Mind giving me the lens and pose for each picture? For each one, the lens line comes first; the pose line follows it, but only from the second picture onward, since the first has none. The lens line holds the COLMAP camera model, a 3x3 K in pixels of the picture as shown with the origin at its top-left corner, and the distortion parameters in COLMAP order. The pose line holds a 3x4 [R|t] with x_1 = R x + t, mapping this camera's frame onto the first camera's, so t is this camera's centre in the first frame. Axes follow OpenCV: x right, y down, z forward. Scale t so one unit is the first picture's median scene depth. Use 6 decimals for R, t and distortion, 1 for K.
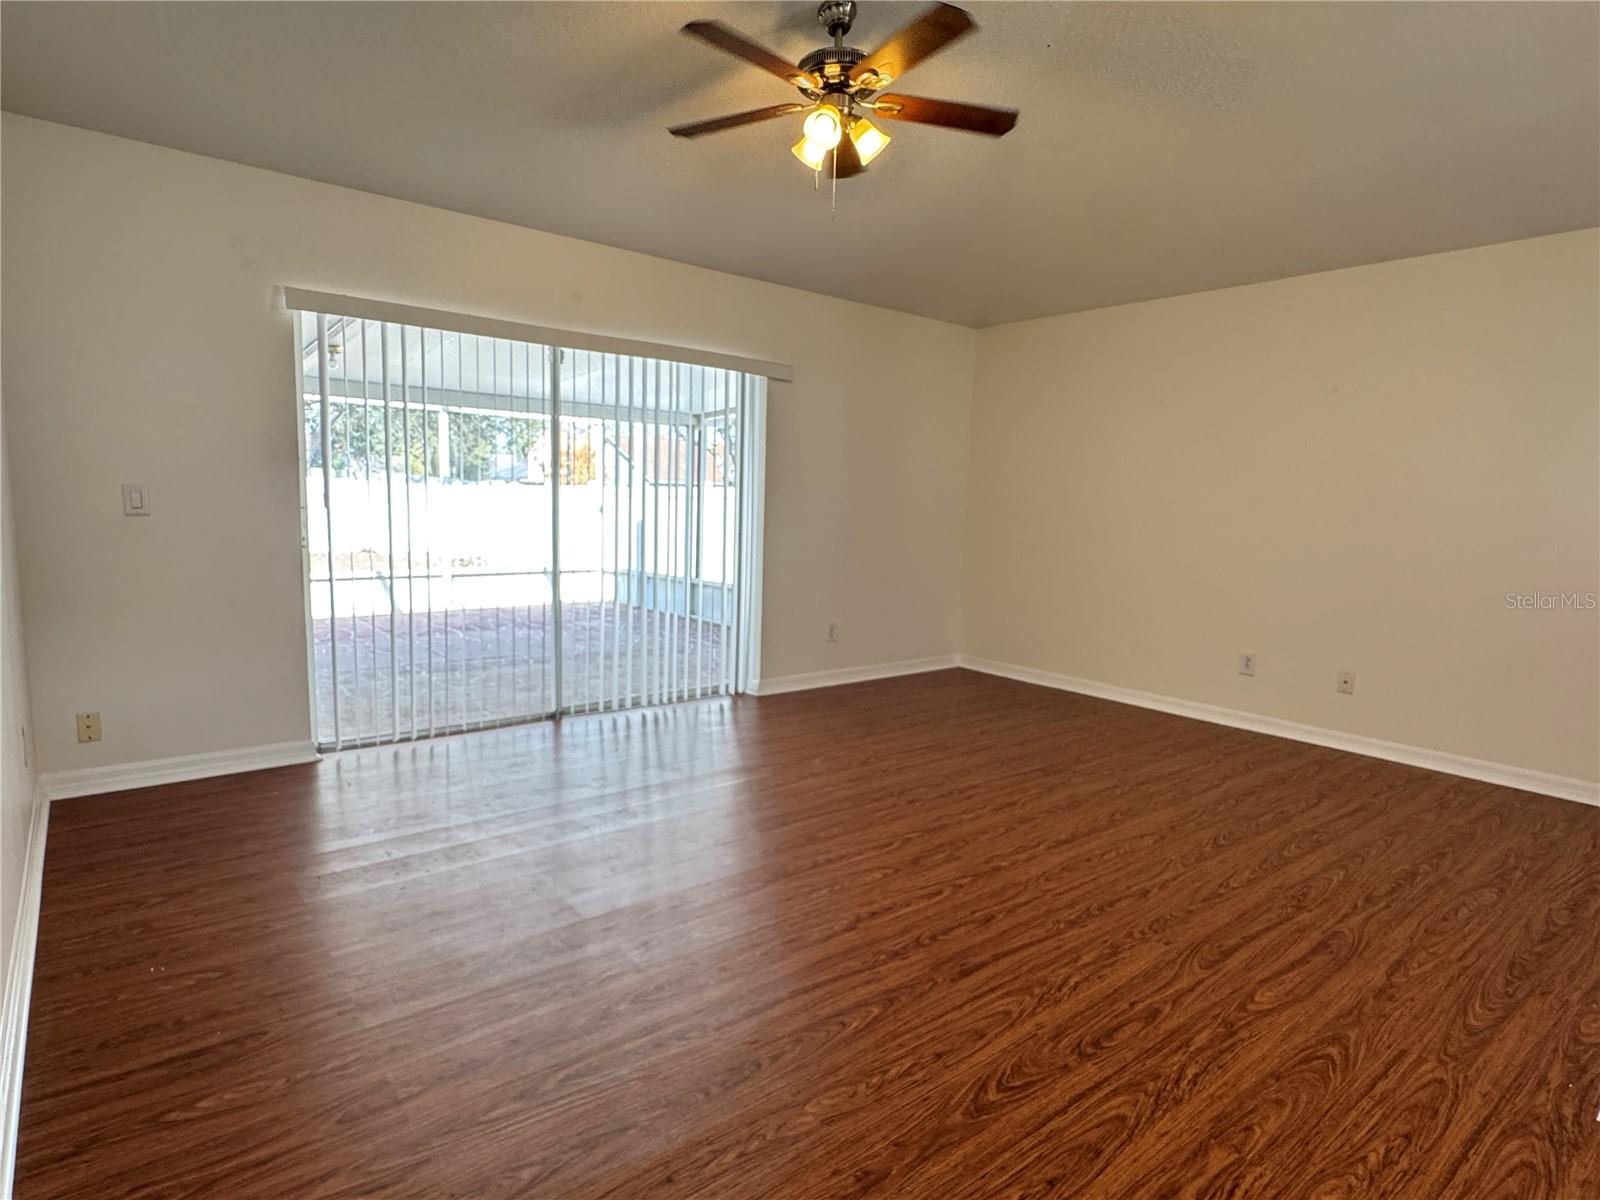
lens RADIAL K [[857.6, 0, 793.7], [0, 857.6, 604.4], [0, 0, 1]] dist [0.003293, -0.001506]
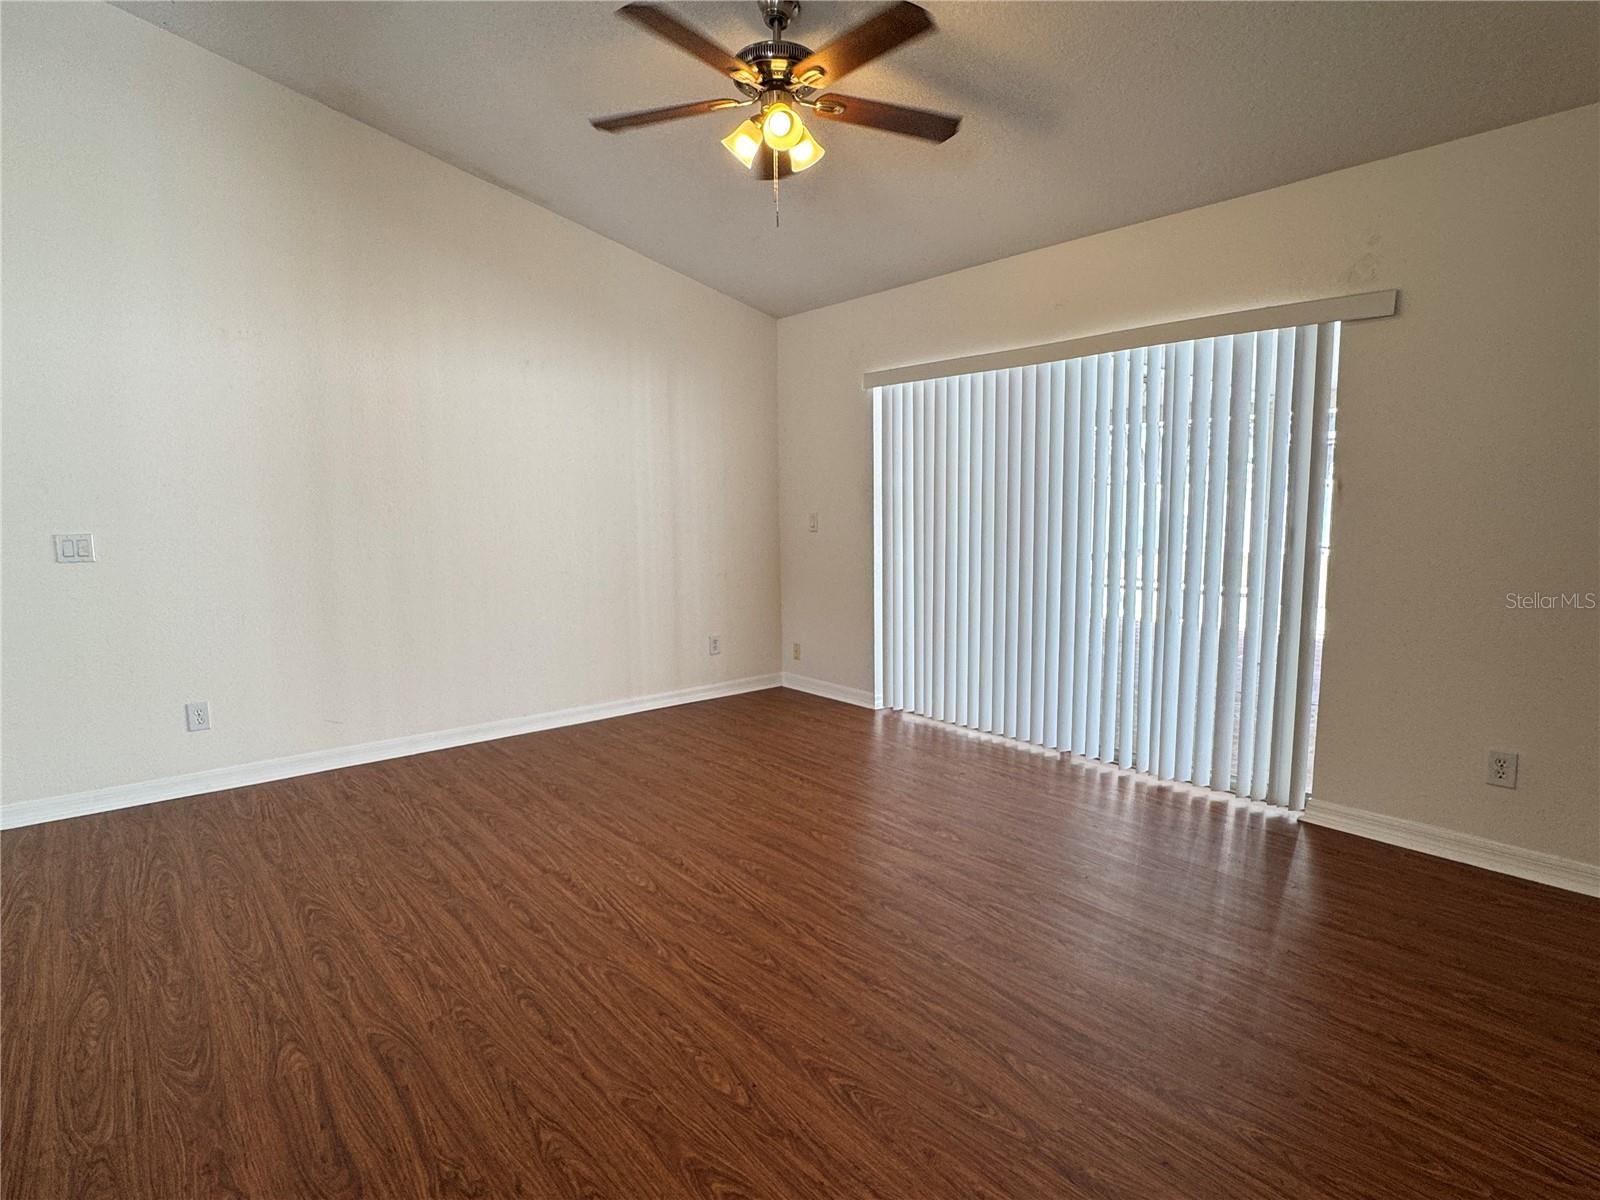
lens RADIAL K [[857.6, 0, 795.7], [0, 857.6, 597.7], [0, 0, 1]] dist [0.003293, -0.001506]
pose [[0.017451, 0.085106, -0.996219, 1.380413], [-0.112984, 0.990157, 0.082609, -0.165127], [0.993444, 0.111116, 0.026895, 1.398784]]
